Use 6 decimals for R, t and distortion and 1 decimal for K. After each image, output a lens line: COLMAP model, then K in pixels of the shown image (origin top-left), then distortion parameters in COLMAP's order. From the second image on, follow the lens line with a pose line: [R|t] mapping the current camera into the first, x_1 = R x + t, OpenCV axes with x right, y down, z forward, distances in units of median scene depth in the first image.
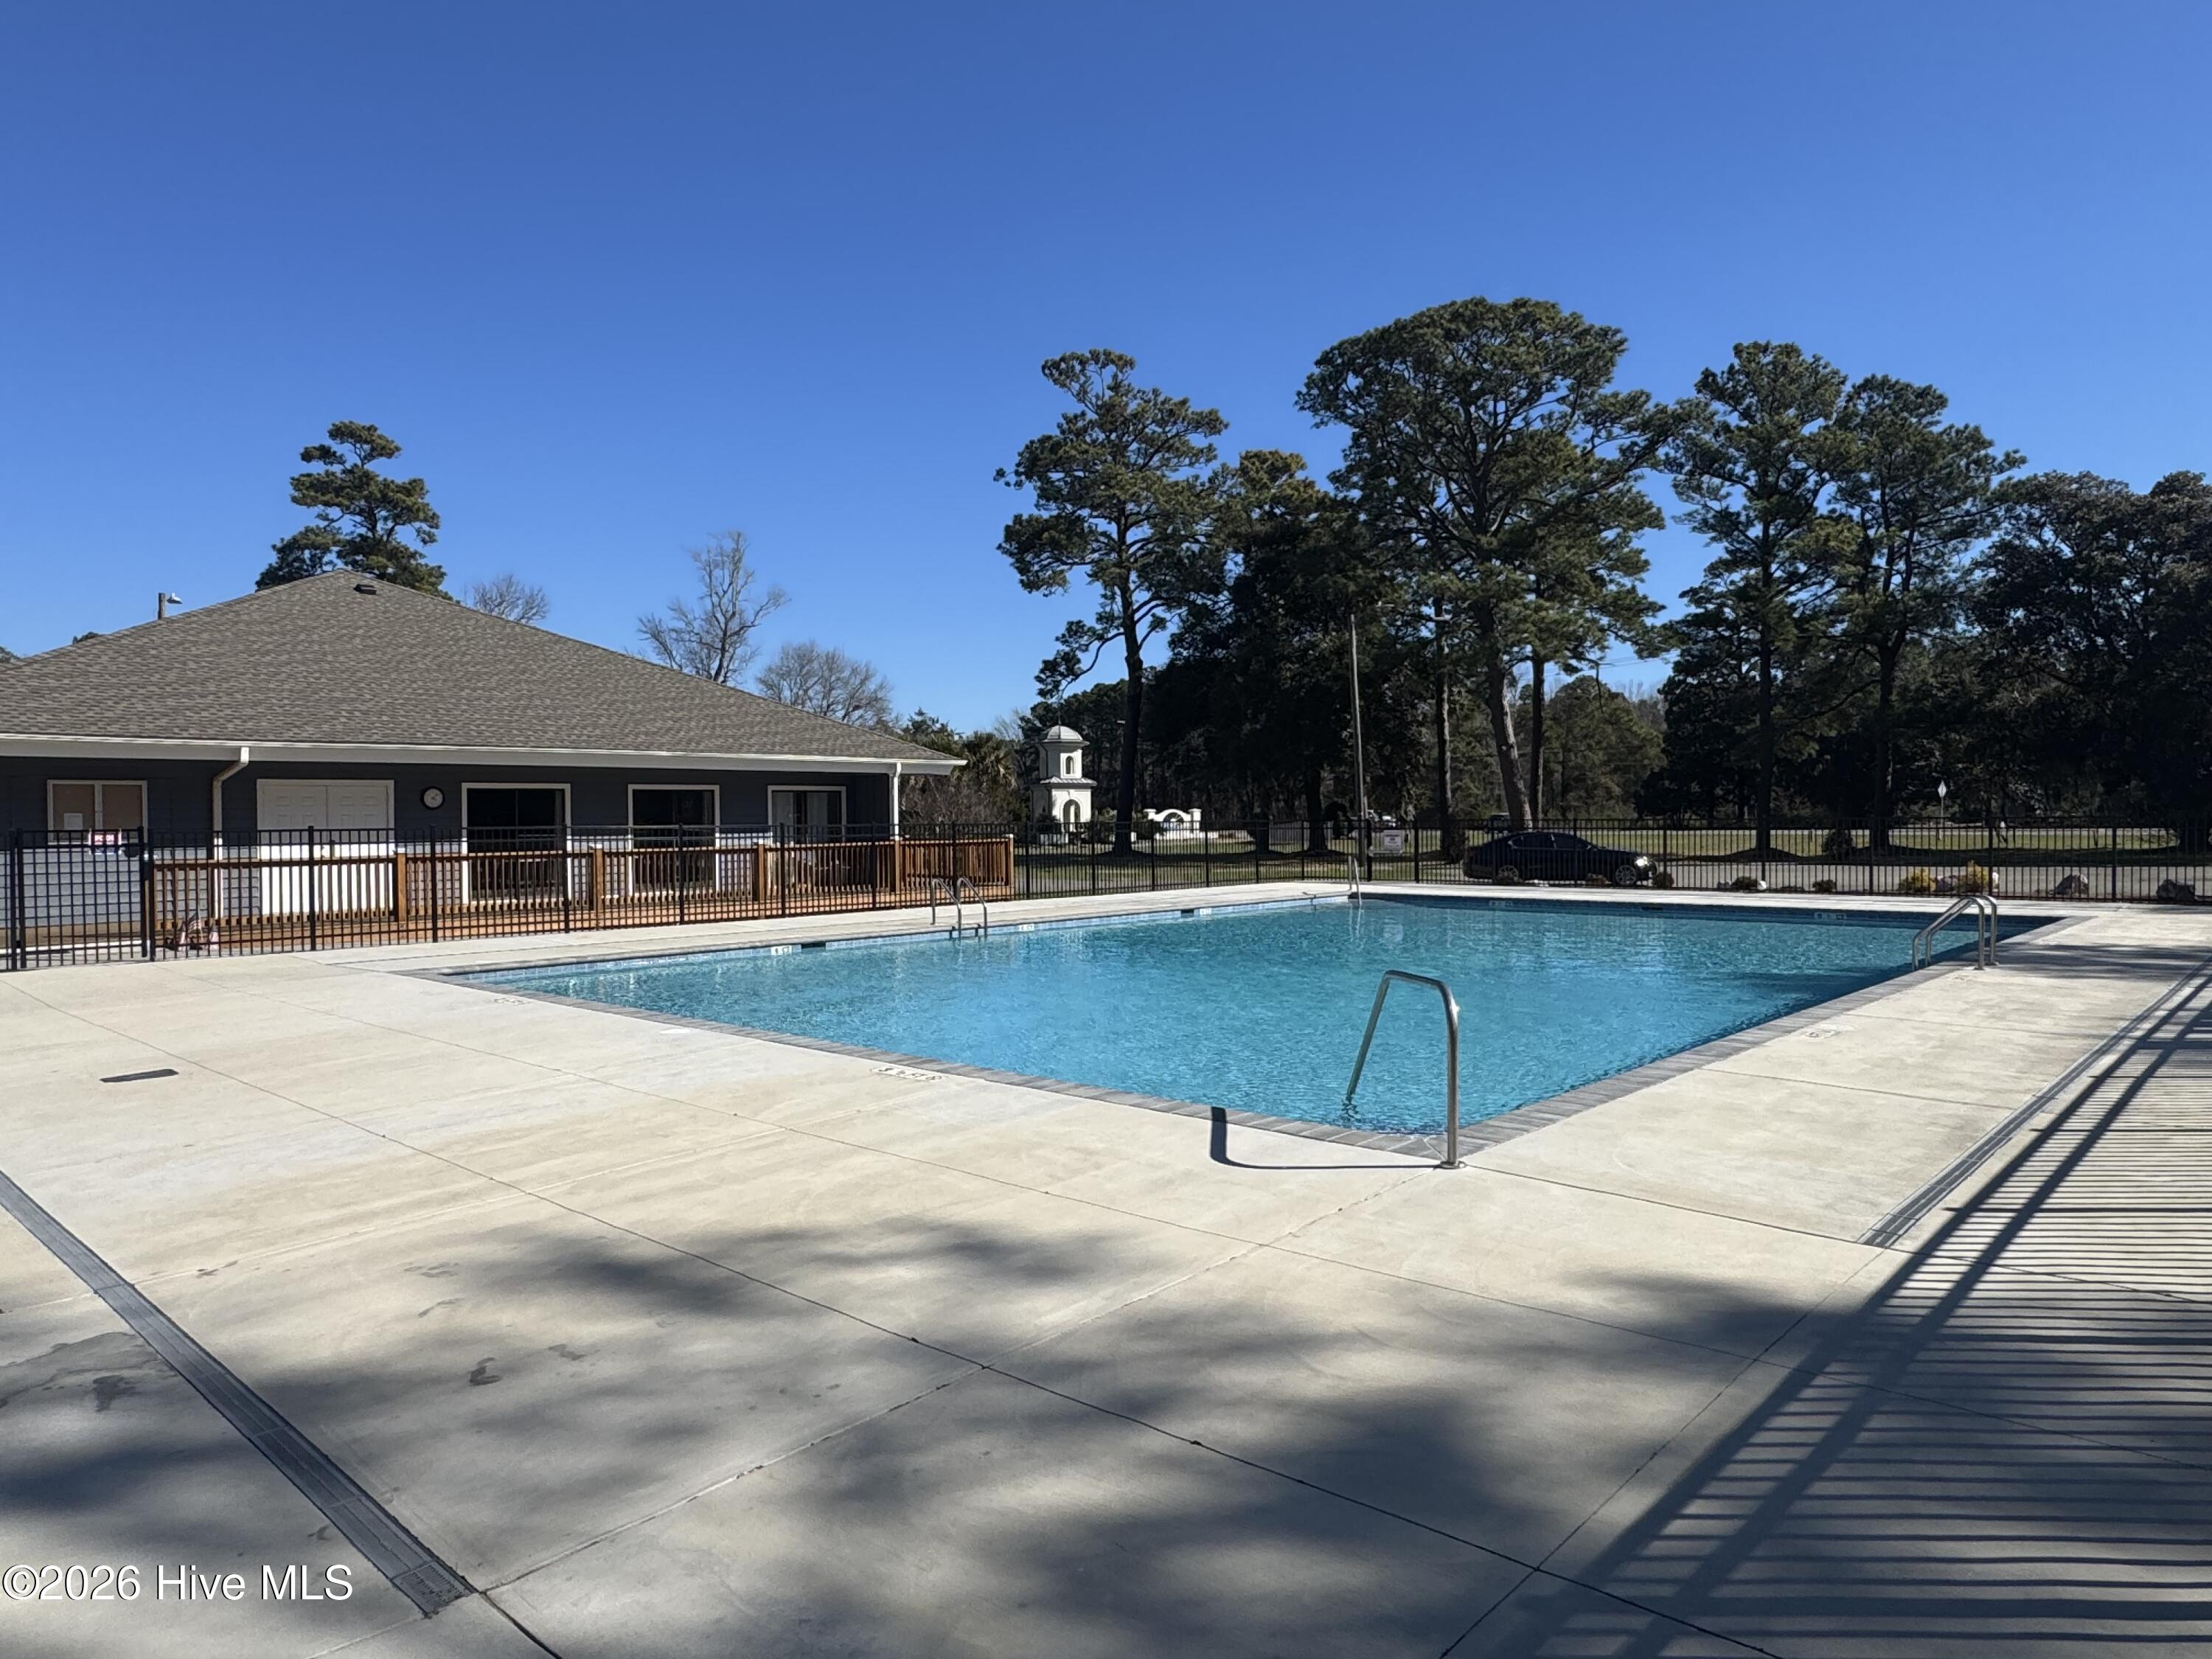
lens RADIAL K [[1402.9, 0, 1089.5], [0, 1402.9, 820.6], [0, 0, 1]] dist [0.000005, 0.002702]
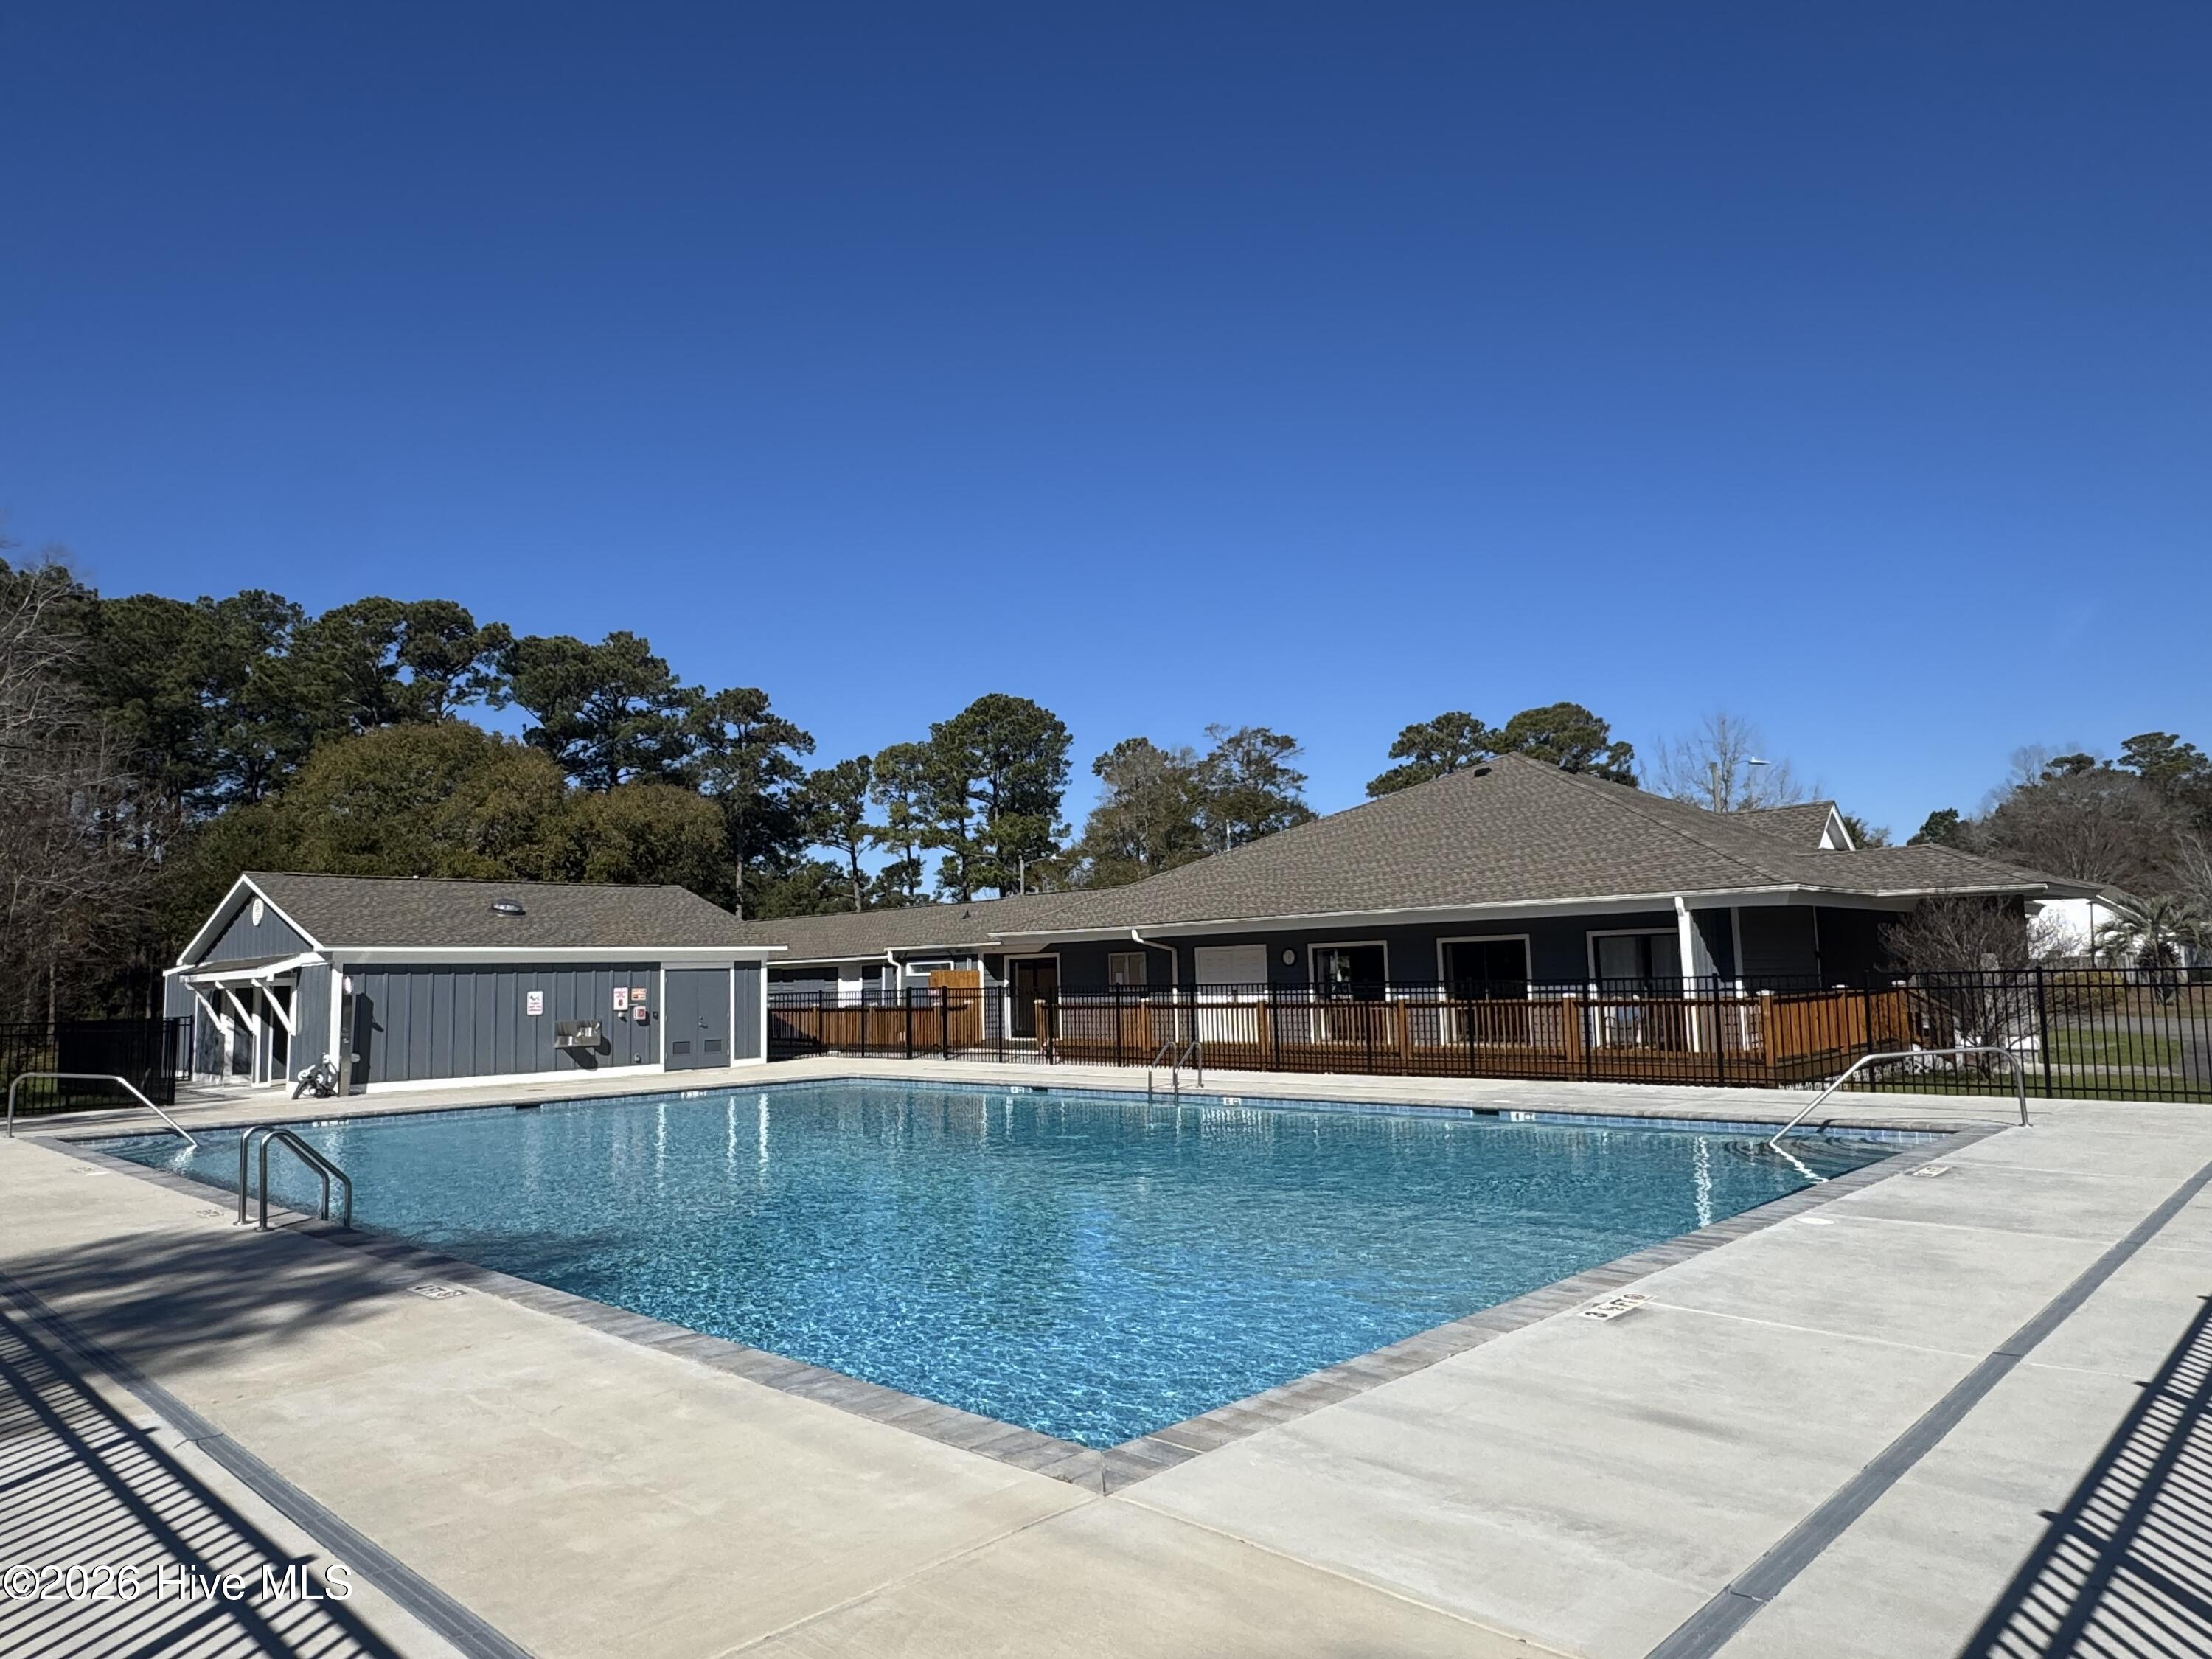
lens RADIAL K [[1402.9, 0, 1089.5], [0, 1402.9, 834.4], [0, 0, 1]] dist [0.000005, 0.002702]
pose [[-0.006454, -0.093241, -0.995623, 0.764837], [0.021357, 0.995403, -0.093359, -0.011532], [0.999751, -0.021866, -0.004433, 0.789861]]
